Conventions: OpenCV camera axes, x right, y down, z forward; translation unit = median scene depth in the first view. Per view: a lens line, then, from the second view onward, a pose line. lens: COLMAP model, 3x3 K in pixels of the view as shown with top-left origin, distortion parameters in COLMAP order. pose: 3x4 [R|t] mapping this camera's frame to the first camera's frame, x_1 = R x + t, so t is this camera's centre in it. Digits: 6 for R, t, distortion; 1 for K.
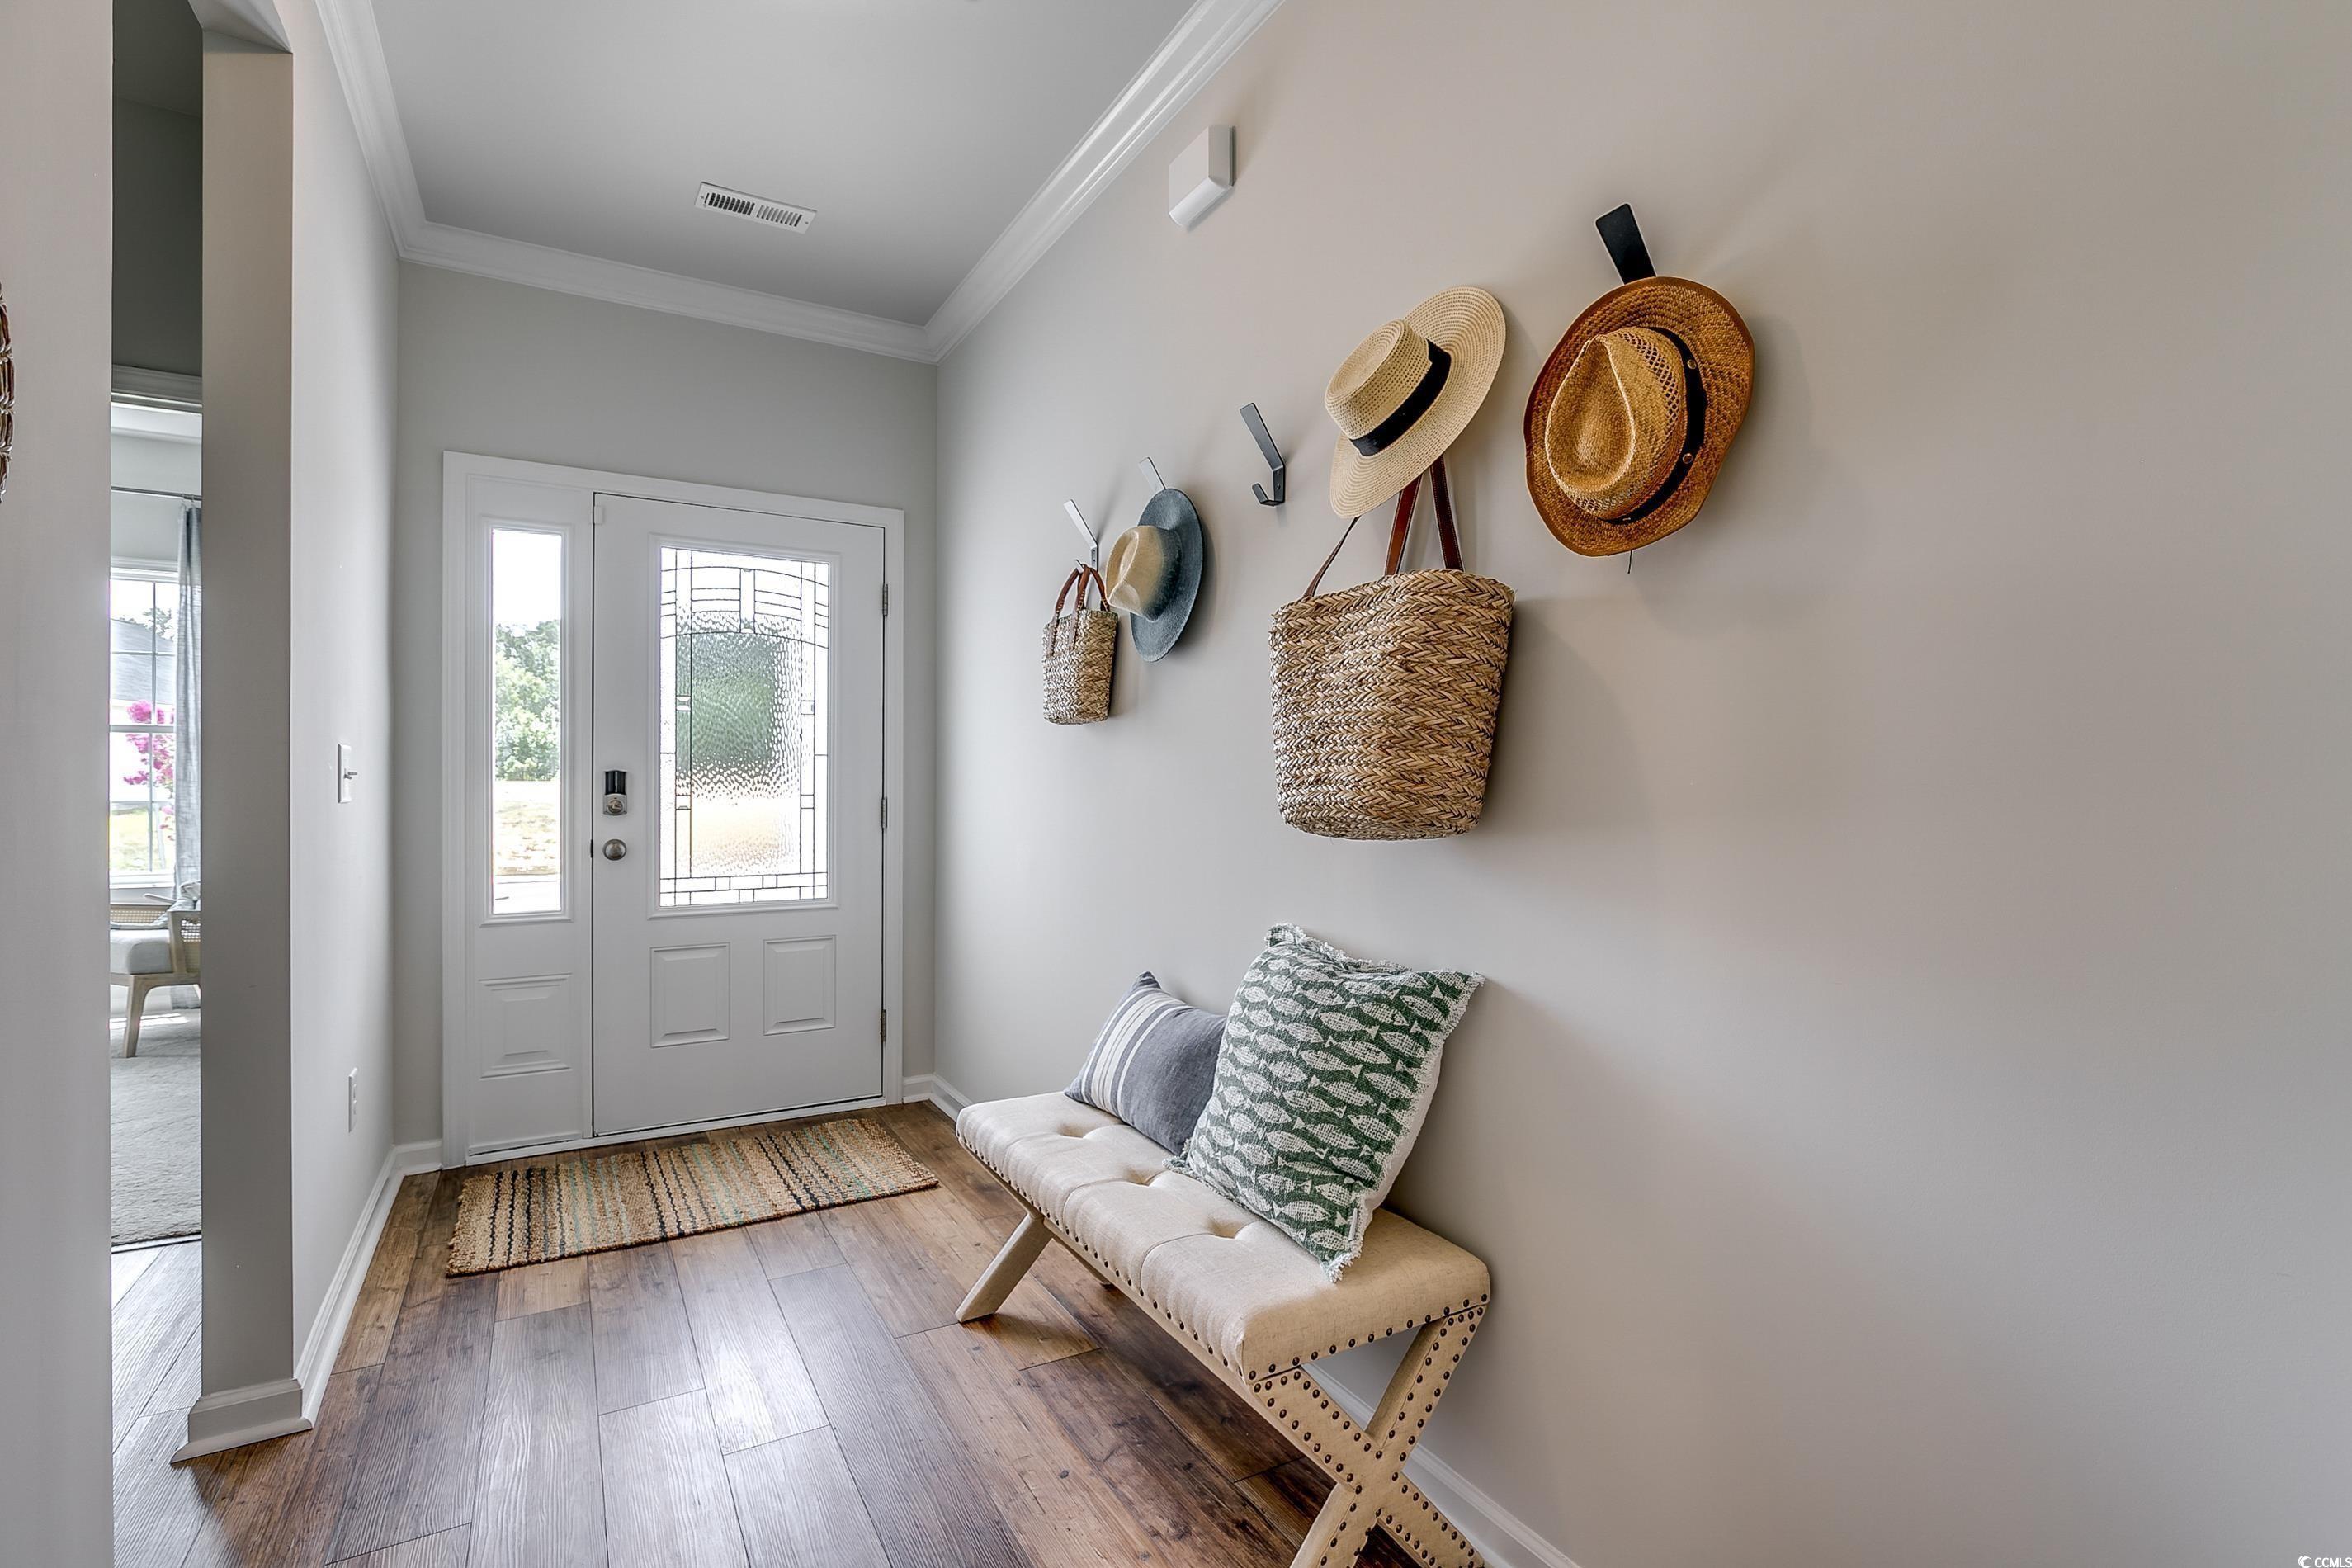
lens RADIAL K [[1068.6, 0, 1179.9], [0, 1068.6, 775.5], [0, 0, 1]] dist [-0.001098, -0.000124]
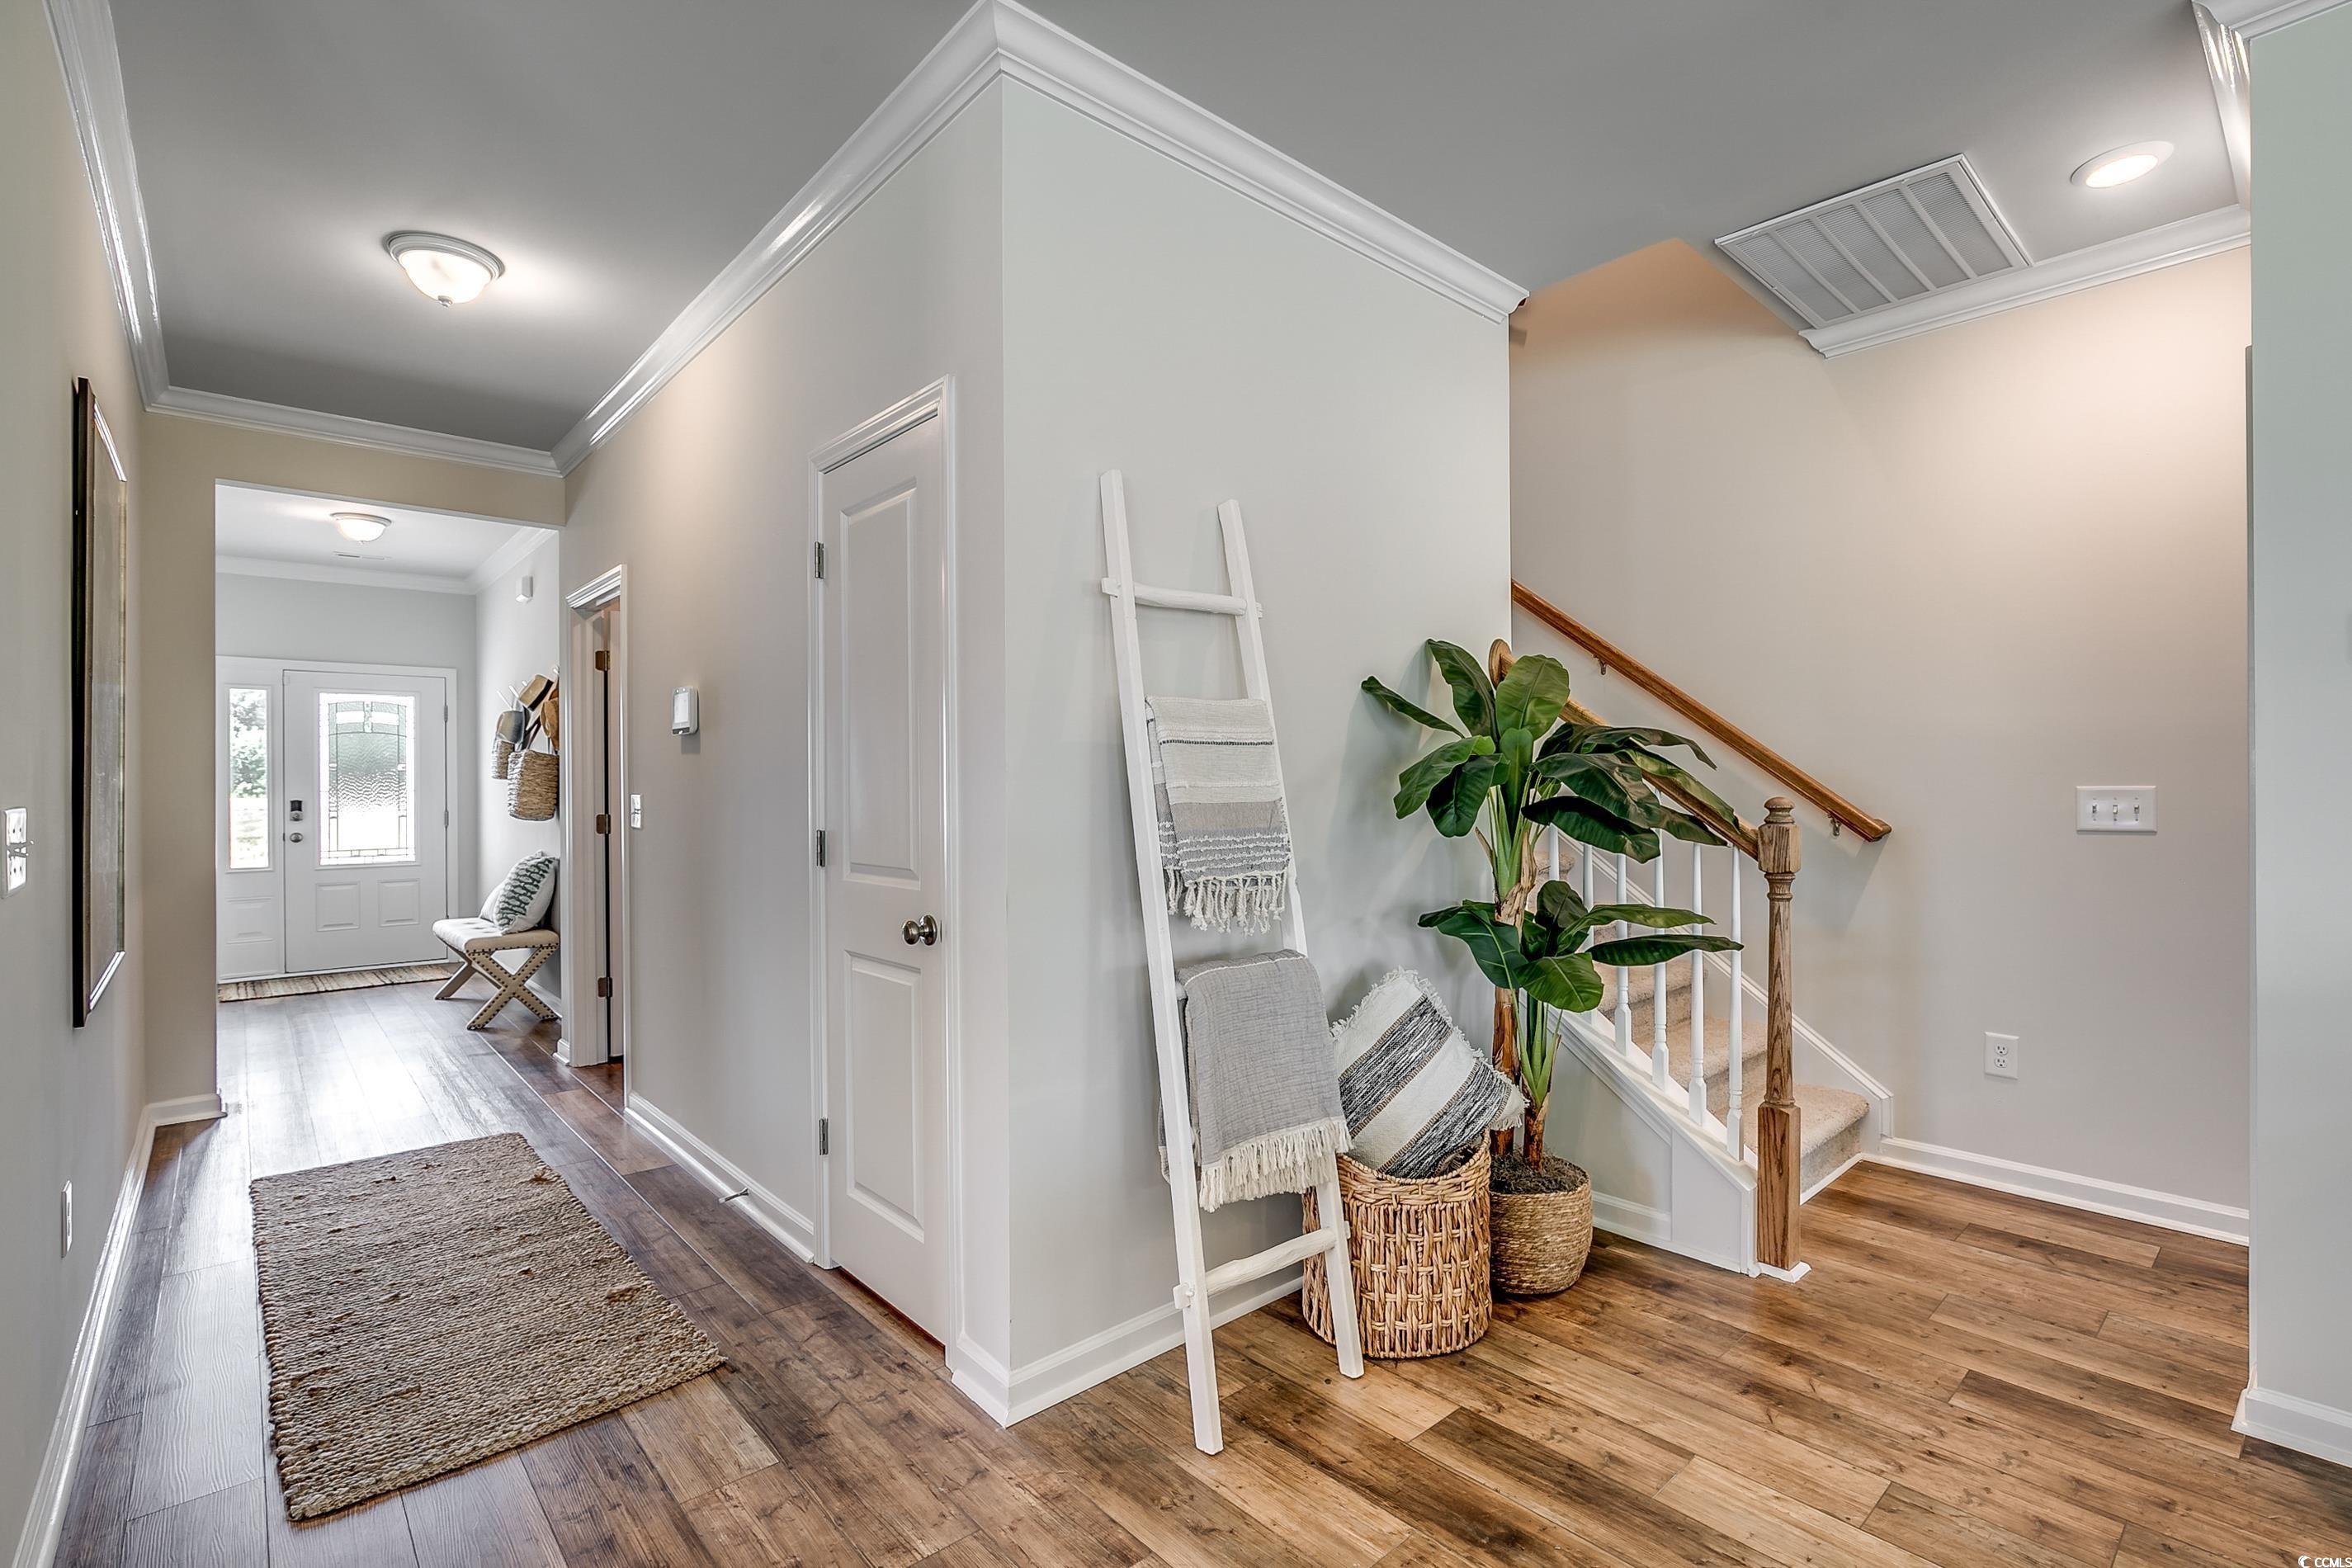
lens RADIAL K [[1068.6, 0, 1170.7], [0, 1068.6, 789.9], [0, 0, 1]] dist [-0.001098, -0.000124]
pose [[0.980685, -0.008458, 0.195409, 0.716979], [0.010827, 0.999880, -0.011058, 0.019168], [-0.195292, 0.012960, 0.980659, -1.337445]]
